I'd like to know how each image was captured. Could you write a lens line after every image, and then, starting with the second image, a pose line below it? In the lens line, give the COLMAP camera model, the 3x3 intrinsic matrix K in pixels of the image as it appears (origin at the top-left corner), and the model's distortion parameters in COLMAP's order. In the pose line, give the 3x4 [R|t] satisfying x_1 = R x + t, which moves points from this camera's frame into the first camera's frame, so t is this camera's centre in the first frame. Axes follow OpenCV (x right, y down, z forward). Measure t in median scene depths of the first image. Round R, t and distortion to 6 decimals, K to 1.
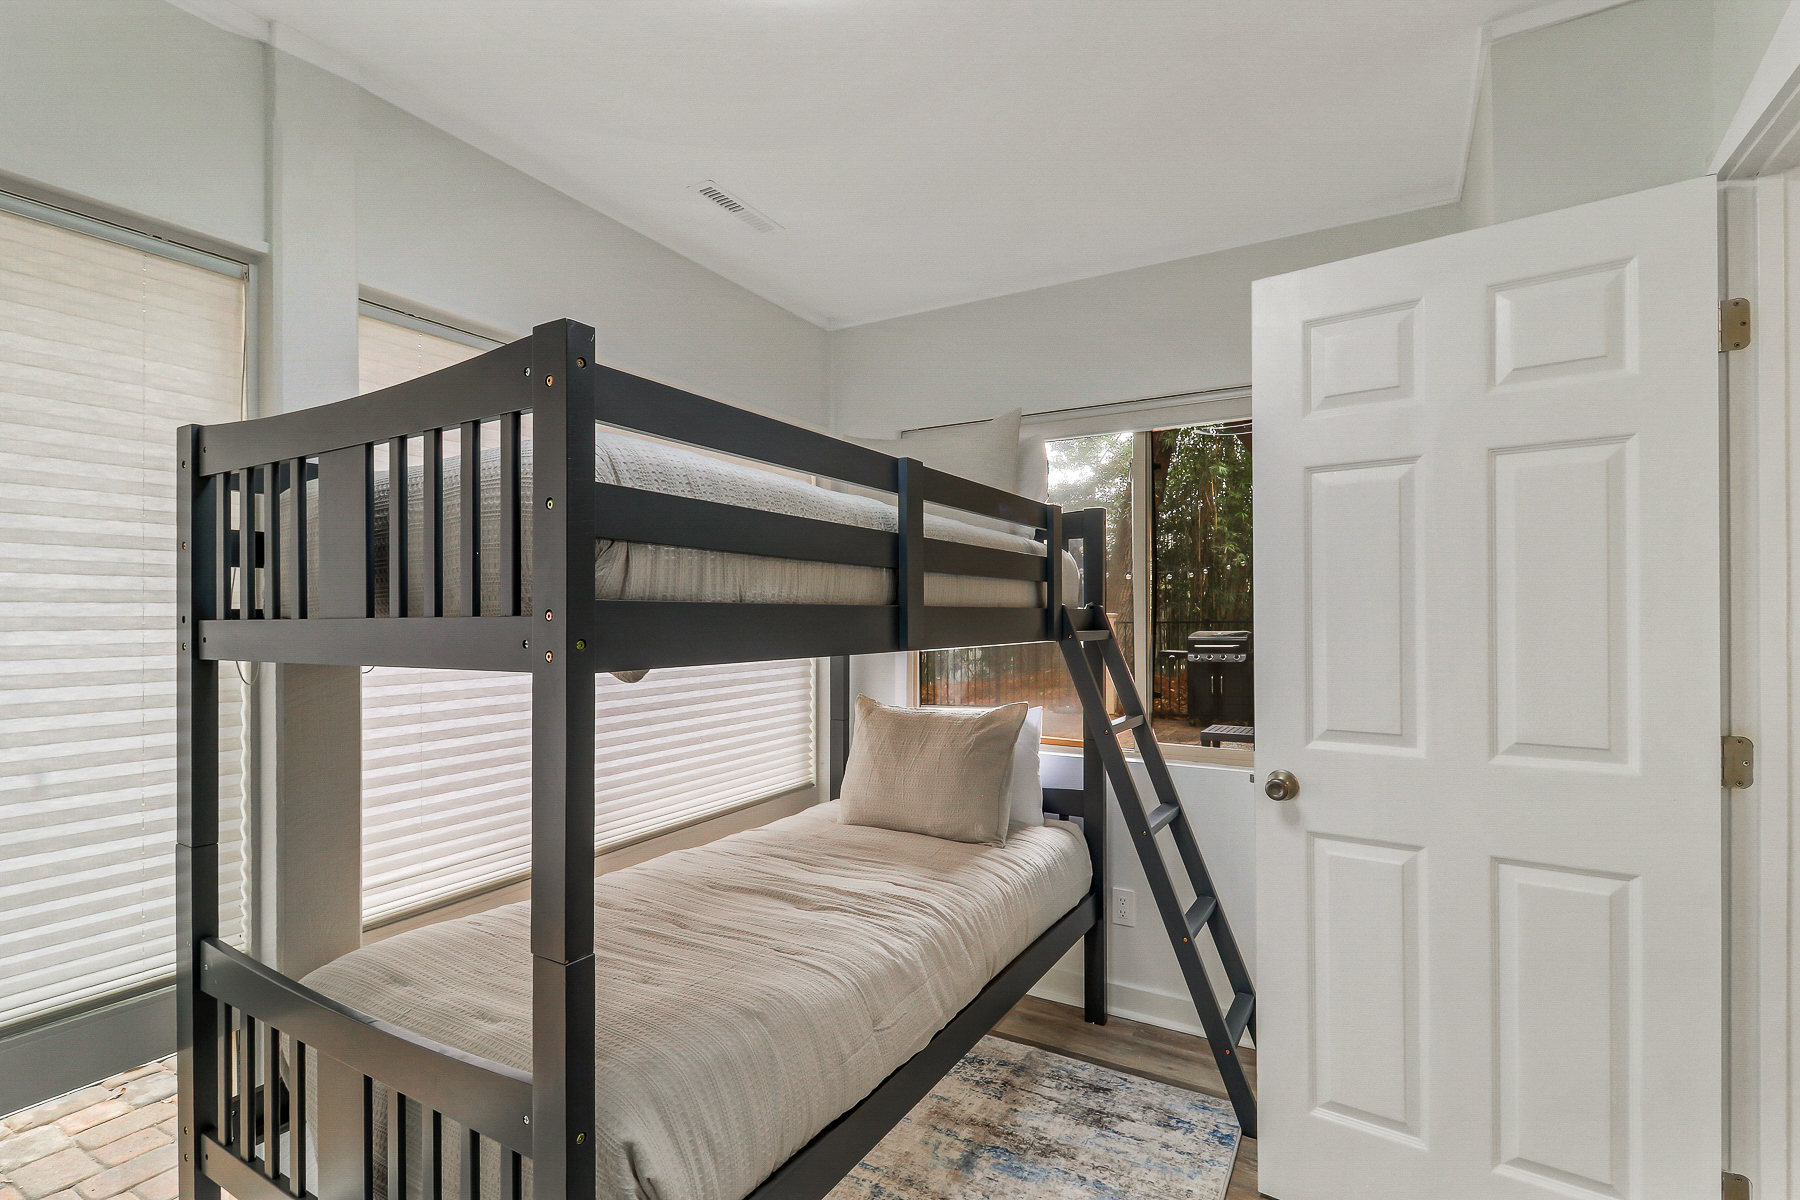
lens RADIAL K [[870.6, 0, 900.0], [0, 870.6, 600.0], [0, 0, 1]] dist [-0.018849, 0.000006]
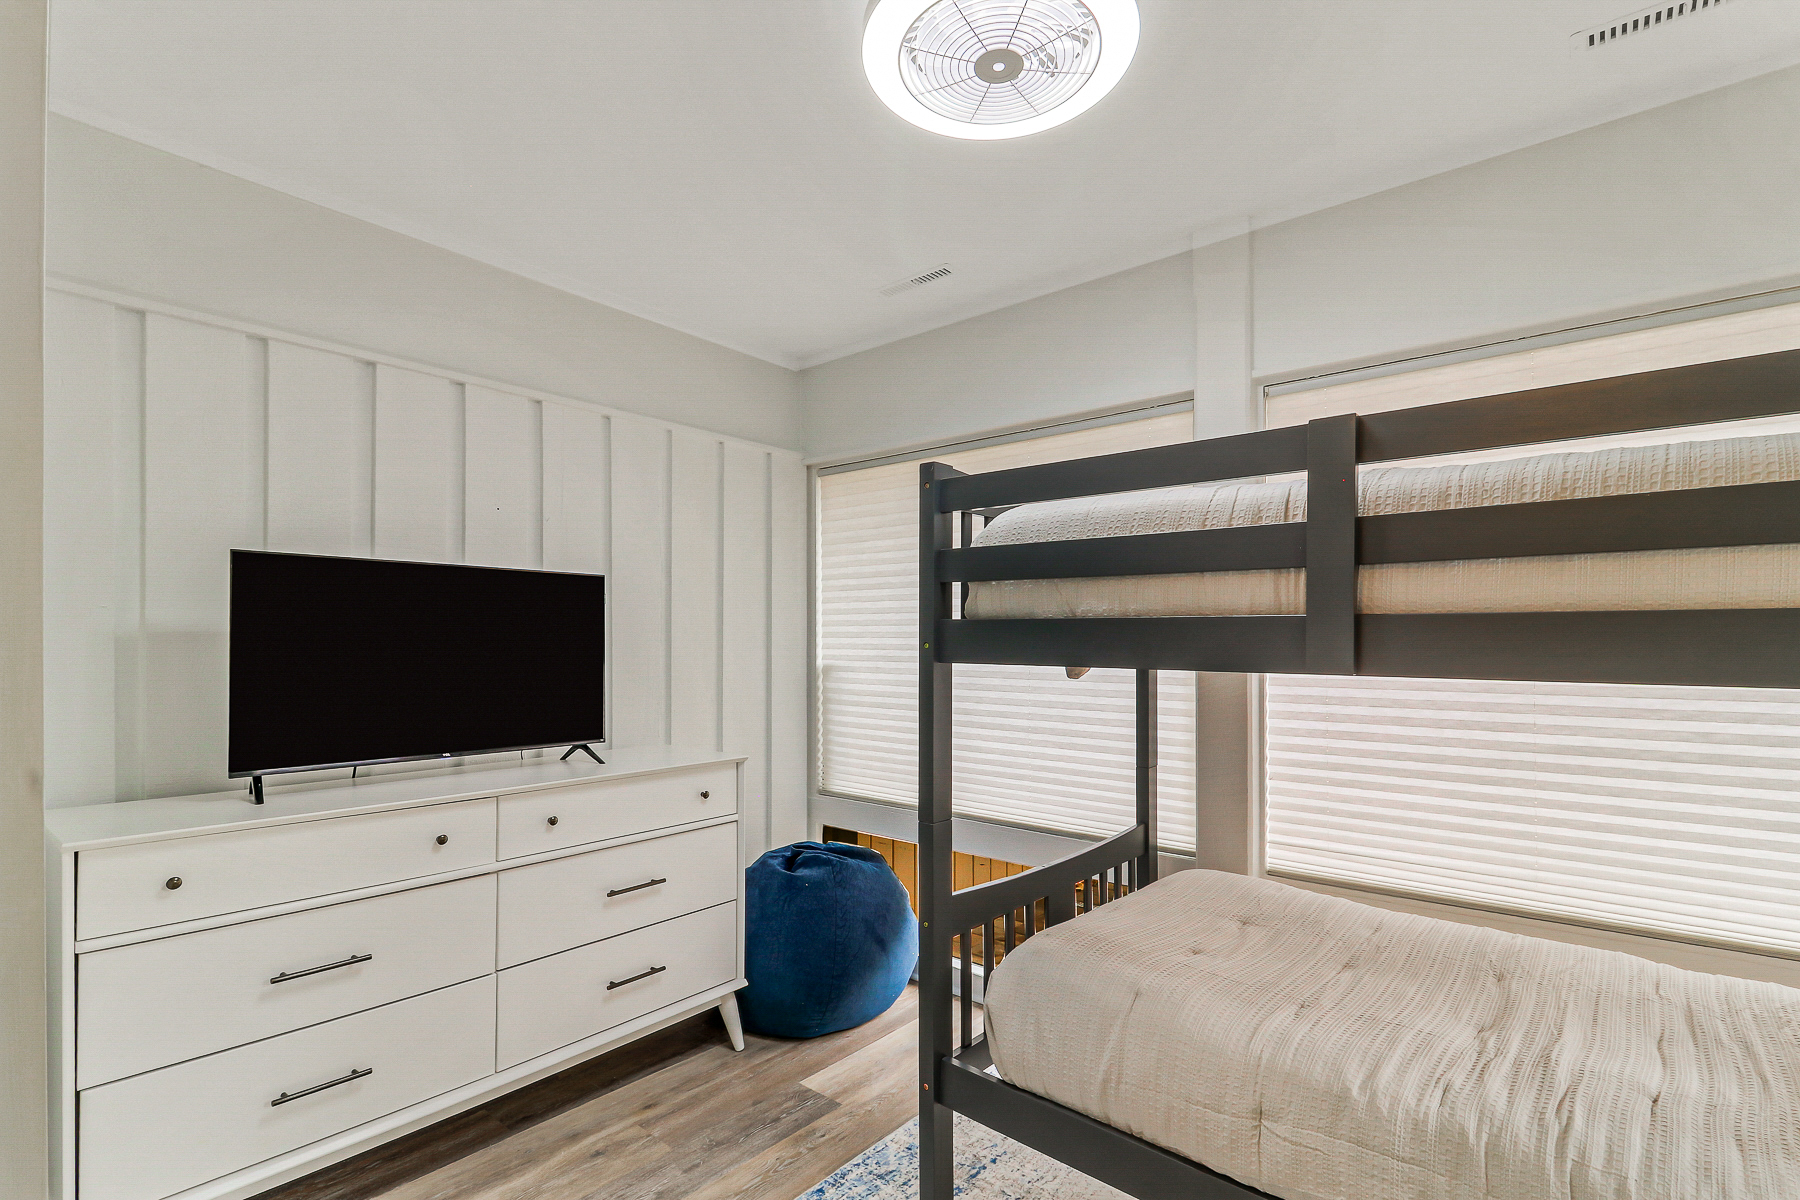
lens RADIAL K [[832.2, 0, 901.4], [0, 832.2, 613.7], [0, 0, 1]] dist [0.024816, -0.012919]
pose [[-0.194526, -0.020070, -0.980692, 0.749720], [0.016334, 0.999586, -0.023697, 0.015387], [0.980761, -0.020629, -0.194118, 0.736203]]
